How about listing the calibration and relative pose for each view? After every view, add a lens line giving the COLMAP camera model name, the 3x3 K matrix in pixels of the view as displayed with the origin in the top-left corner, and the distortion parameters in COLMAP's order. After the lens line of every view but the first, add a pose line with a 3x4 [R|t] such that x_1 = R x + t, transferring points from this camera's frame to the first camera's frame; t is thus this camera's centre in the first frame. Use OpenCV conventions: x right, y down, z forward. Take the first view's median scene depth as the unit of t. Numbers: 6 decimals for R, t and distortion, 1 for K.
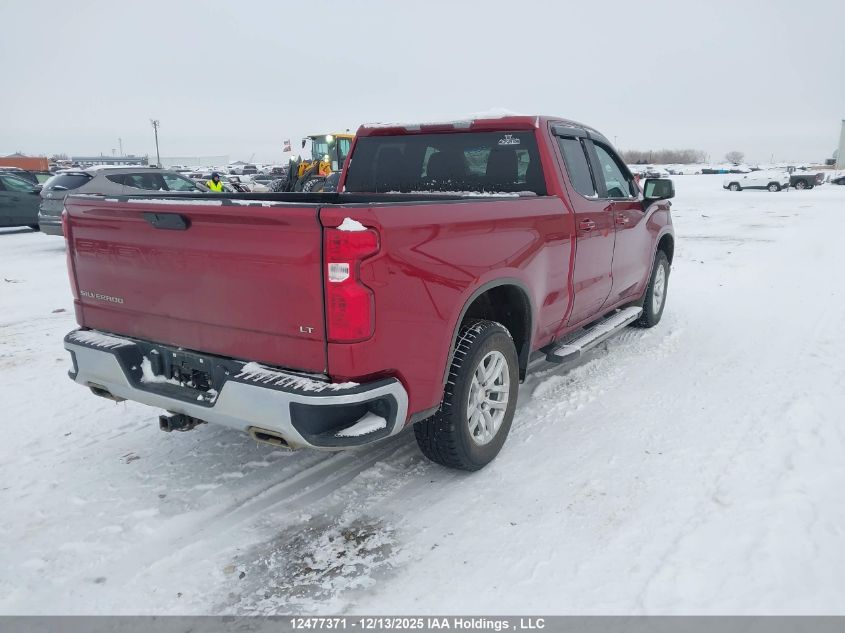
lens RADIAL K [[647.8, 0, 426.3], [0, 647.8, 319.6], [0, 0, 1]] dist [0.115211, -0.165837]
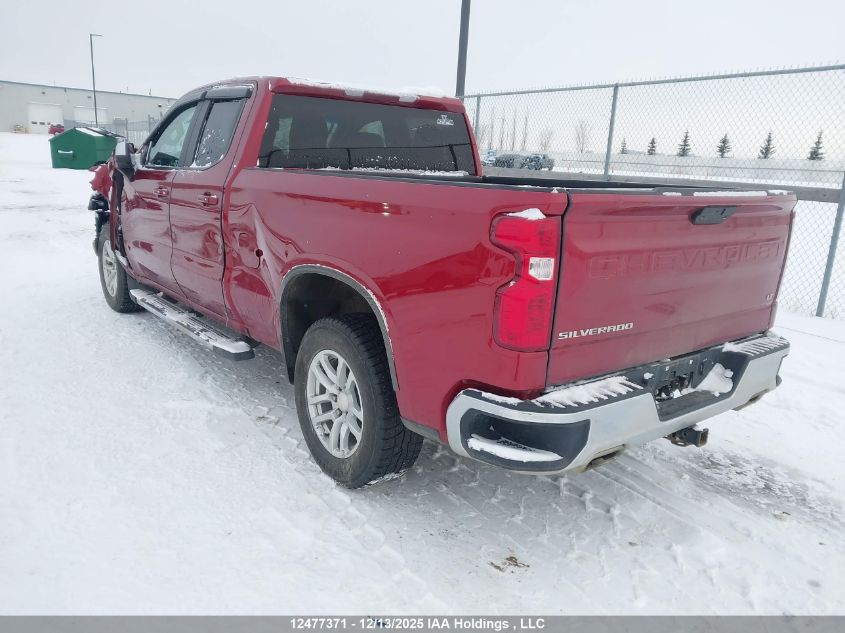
lens RADIAL K [[655.9, 0, 422.5], [0, 655.9, 316.5], [0, 0, 1]] dist [0.031621, -0.002179]
pose [[0.336084, -0.205219, 0.919202, -1.250699], [0.157714, 0.974454, 0.159890, -0.200037], [-0.928533, 0.091234, 0.359865, 0.952078]]
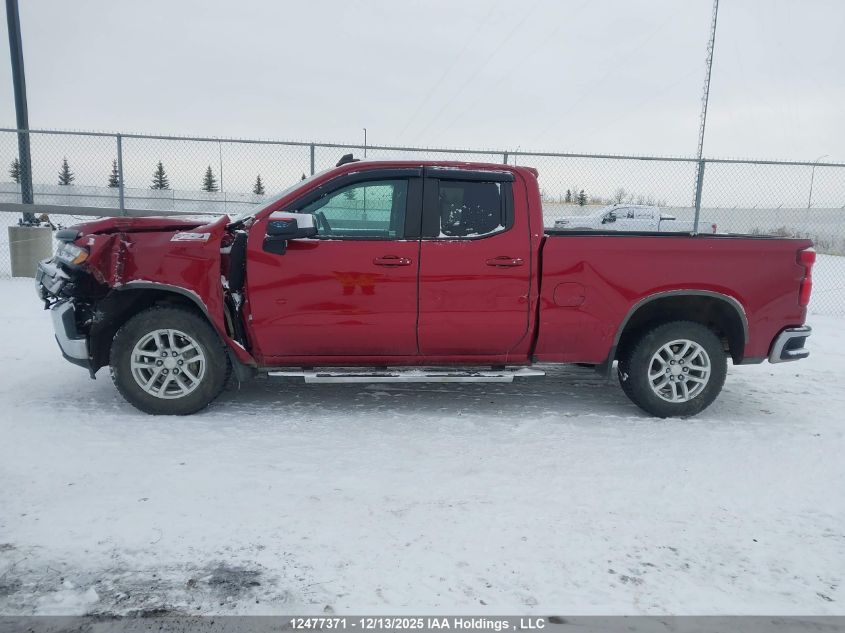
lens RADIAL K [[647.8, 0, 426.3], [0, 647.8, 319.6], [0, 0, 1]] dist [0.115211, -0.165837]
pose [[-0.616686, -0.147726, 0.773224, -1.289899], [0.137660, 0.946863, 0.290691, -0.622111], [-0.775080, 0.285706, -0.563581, 2.800316]]
